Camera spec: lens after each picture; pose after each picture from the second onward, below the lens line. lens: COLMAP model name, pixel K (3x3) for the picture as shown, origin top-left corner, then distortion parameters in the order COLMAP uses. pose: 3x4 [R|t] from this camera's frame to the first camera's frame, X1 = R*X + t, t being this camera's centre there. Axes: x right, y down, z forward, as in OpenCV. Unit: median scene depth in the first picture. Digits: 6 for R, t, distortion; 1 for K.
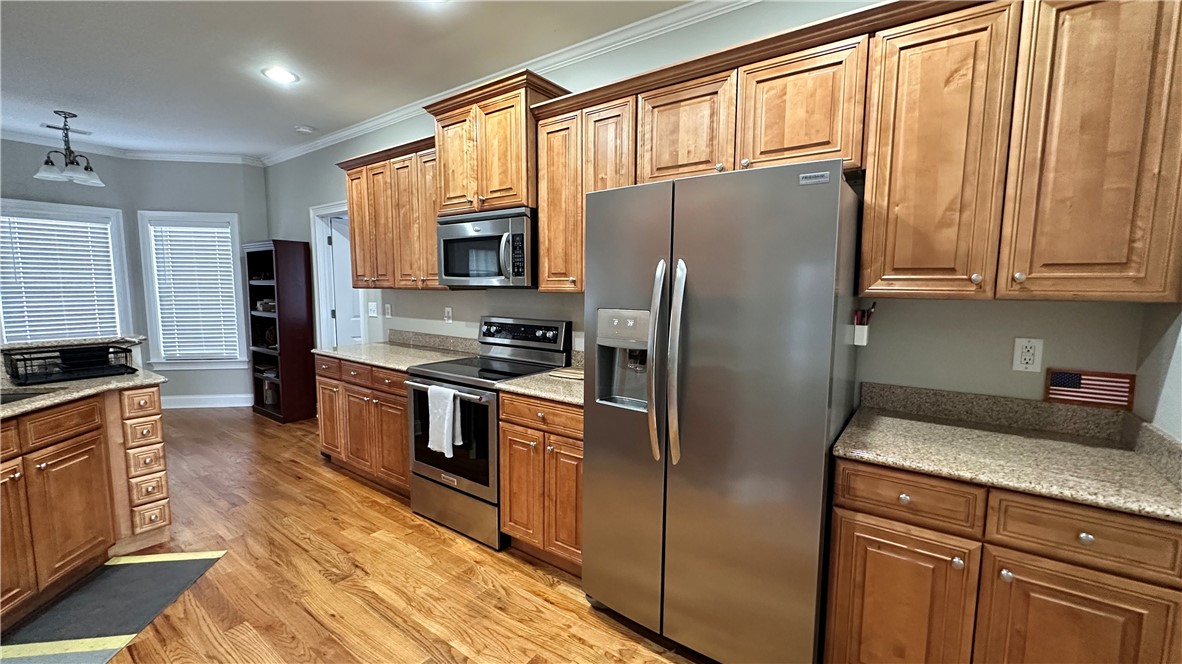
lens RADIAL K [[471.9, 0, 591.0], [0, 471.9, 332.0], [0, 0, 1]] dist [-0.000528, 0.000213]
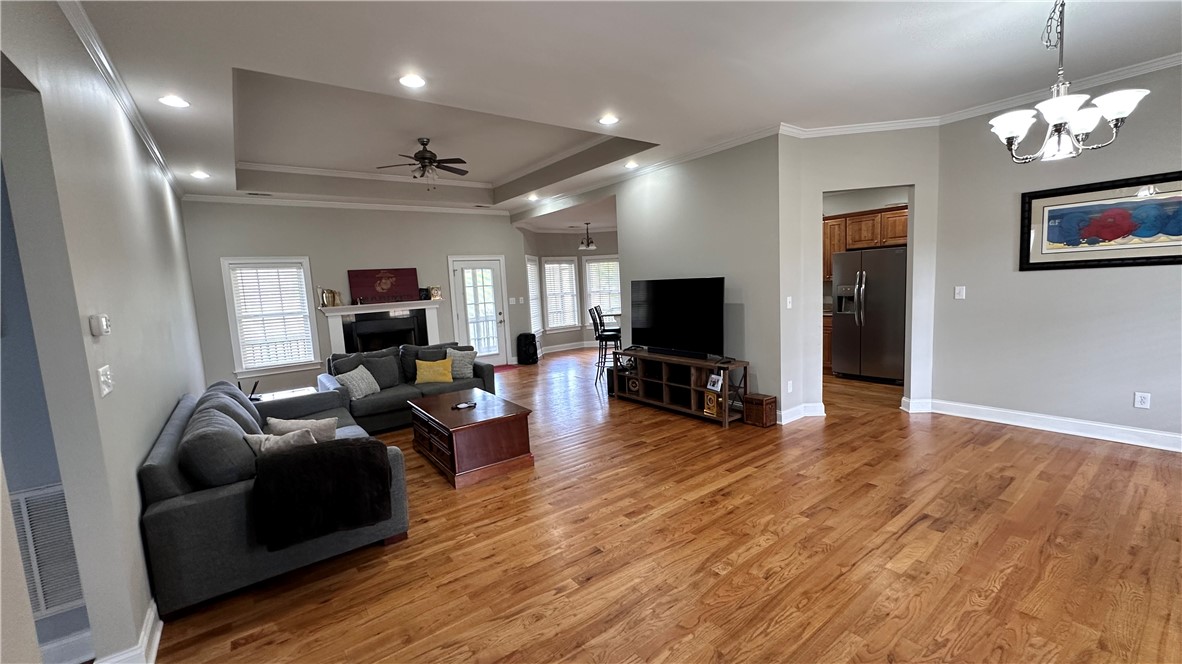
lens RADIAL K [[471.9, 0, 591.0], [0, 471.9, 332.0], [0, 0, 1]] dist [-0.000528, 0.000213]
pose [[0.950909, -0.025256, -0.308439, -0.529549], [0.028613, 0.999570, 0.006363, 0.180630], [0.308146, -0.014876, 0.951223, -2.352775]]
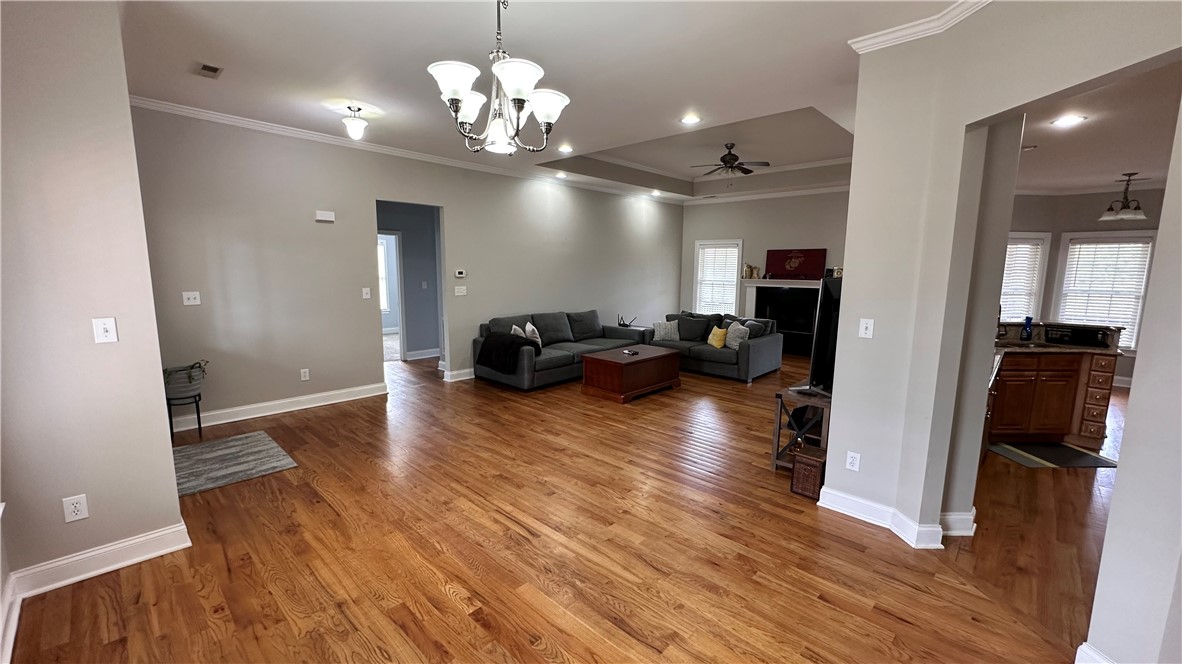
lens RADIAL K [[471.9, 0, 591.0], [0, 471.9, 332.0], [0, 0, 1]] dist [-0.000528, 0.000213]
pose [[-0.136008, 0.129065, -0.982265, 1.018694], [-0.112697, 0.983027, 0.144769, -0.002116], [0.984277, 0.130388, -0.119154, -0.678746]]
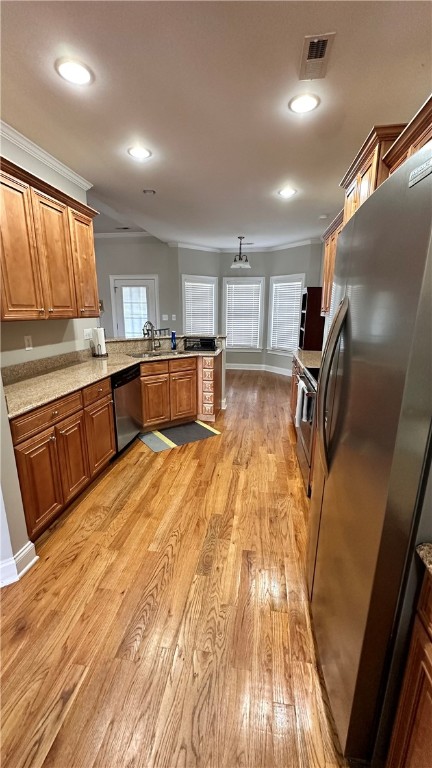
lens RADIAL K [[306.6, 0, 216.0], [0, 306.6, 384.0], [0, 0, 1]] dist [-0.000528, 0.000213]
pose [[0.454764, 0.206609, -0.866316, 0.468862], [-0.094357, 0.978422, 0.183814, -0.036811], [0.885600, -0.001849, 0.464446, 0.312601]]
